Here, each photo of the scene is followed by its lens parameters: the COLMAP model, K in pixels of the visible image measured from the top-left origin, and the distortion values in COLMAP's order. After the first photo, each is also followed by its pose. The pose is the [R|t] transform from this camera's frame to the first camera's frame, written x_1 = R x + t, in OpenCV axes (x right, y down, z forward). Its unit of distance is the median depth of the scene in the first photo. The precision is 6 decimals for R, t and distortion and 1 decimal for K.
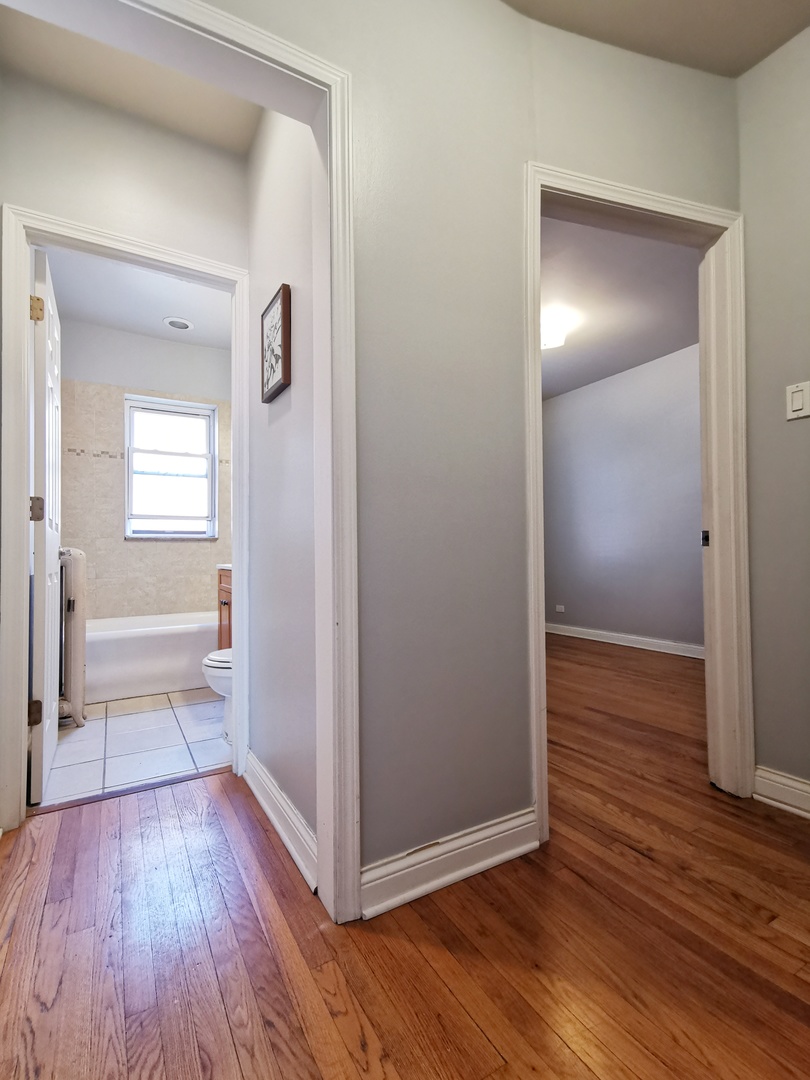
lens RADIAL K [[502.8, 0, 404.5], [0, 502.8, 541.1], [0, 0, 1]] dist [0.011418, -0.003982]
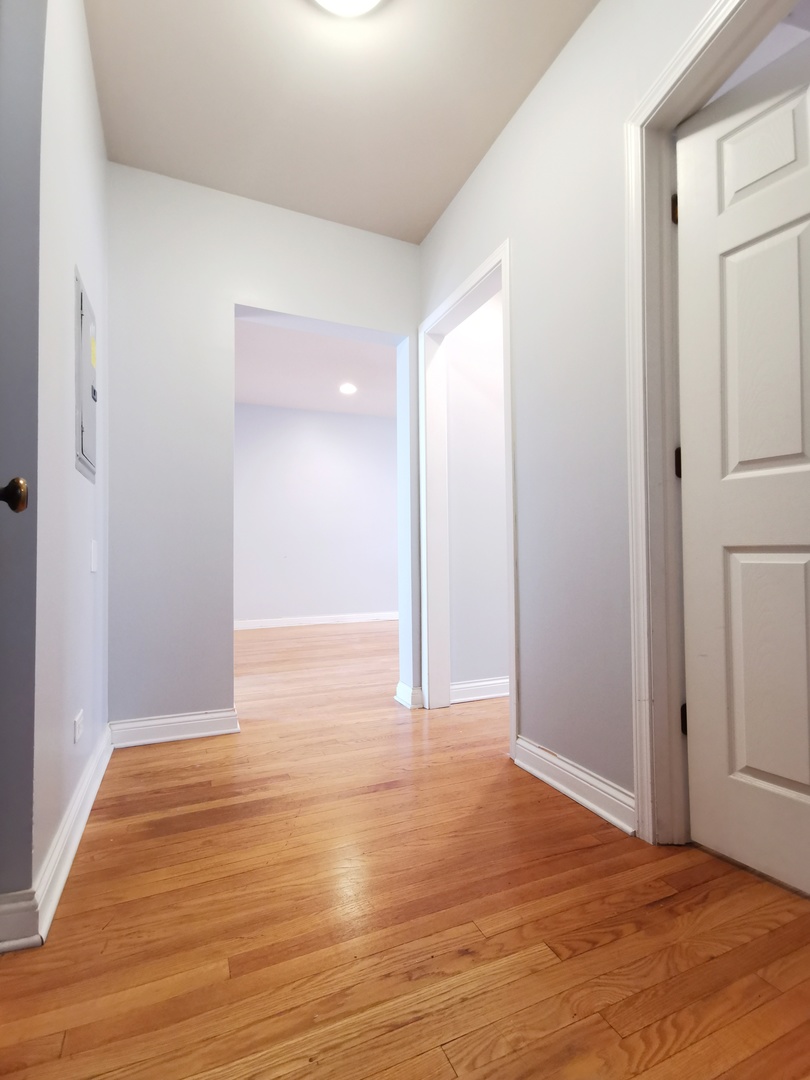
lens RADIAL K [[502.8, 0, 404.5], [0, 502.8, 541.1], [0, 0, 1]] dist [0.011418, -0.003982]
pose [[-0.105942, -0.021622, -0.994137, 1.324537], [0.028596, 0.999284, -0.024781, 0.055543], [0.993961, -0.031053, -0.105248, 0.704982]]
